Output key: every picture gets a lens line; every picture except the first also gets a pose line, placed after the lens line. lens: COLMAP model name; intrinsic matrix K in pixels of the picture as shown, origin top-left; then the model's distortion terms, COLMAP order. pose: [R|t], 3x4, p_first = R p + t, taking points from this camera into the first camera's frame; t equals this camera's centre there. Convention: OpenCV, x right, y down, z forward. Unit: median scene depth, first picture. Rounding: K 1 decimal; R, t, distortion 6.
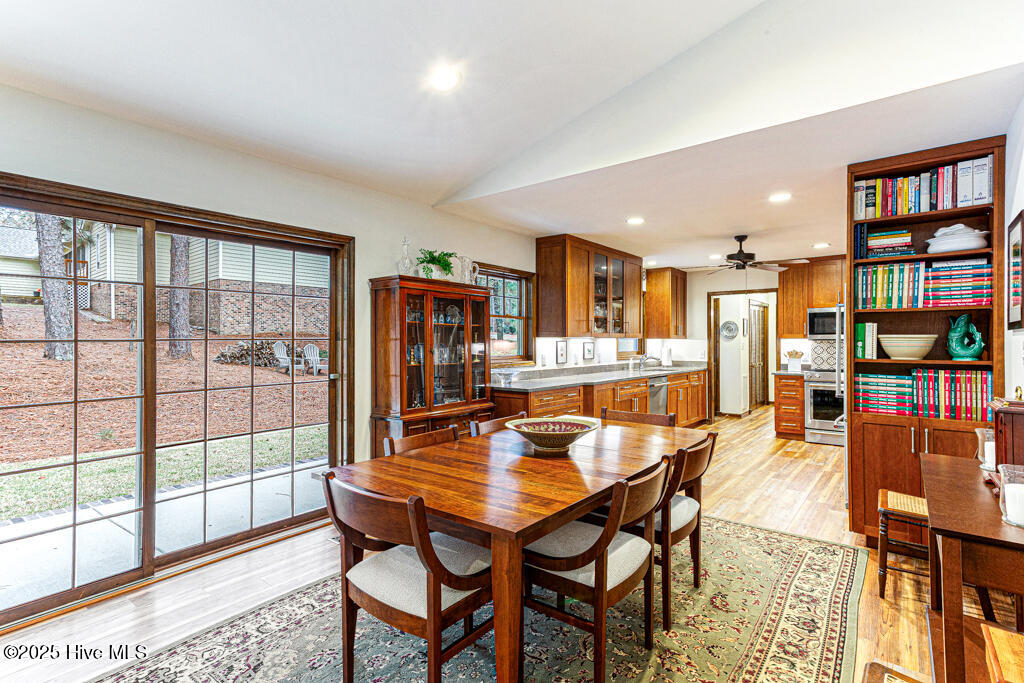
lens RADIAL K [[498.6, 0, 511.0], [0, 498.6, 338.4], [0, 0, 1]] dist [0.026041, 0.000302]
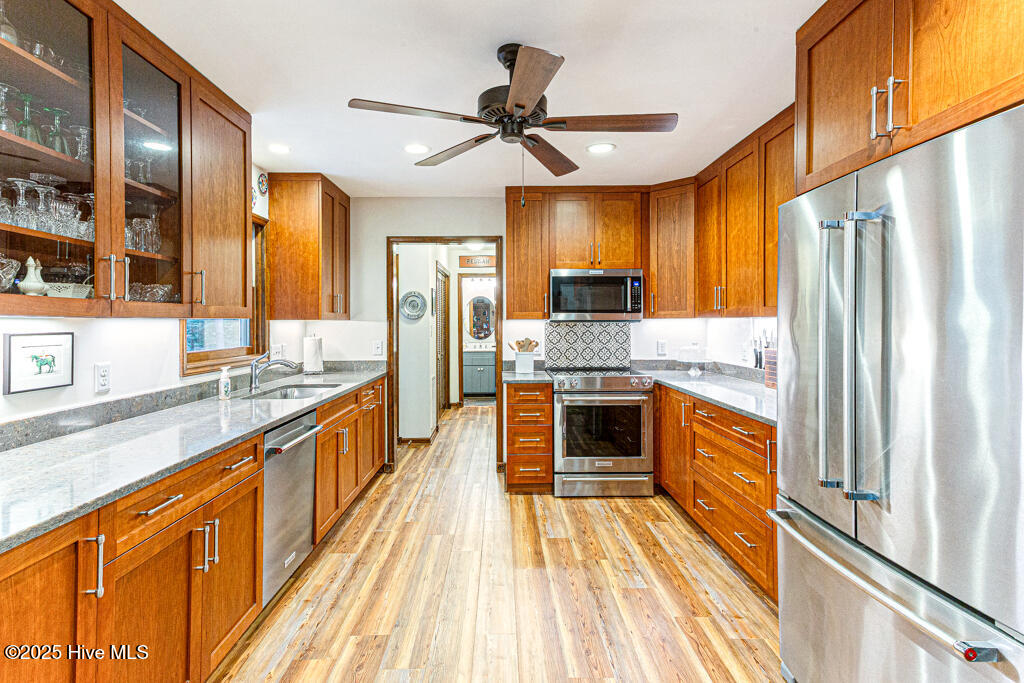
lens RADIAL K [[498.6, 0, 497.7], [0, 498.6, 321.3], [0, 0, 1]] dist [0.026041, 0.000302]
pose [[0.788830, -0.003354, 0.614602, 0.153272], [0.001528, 0.999993, 0.003495, 0.000570], [-0.614610, -0.001818, 0.788829, 0.504448]]
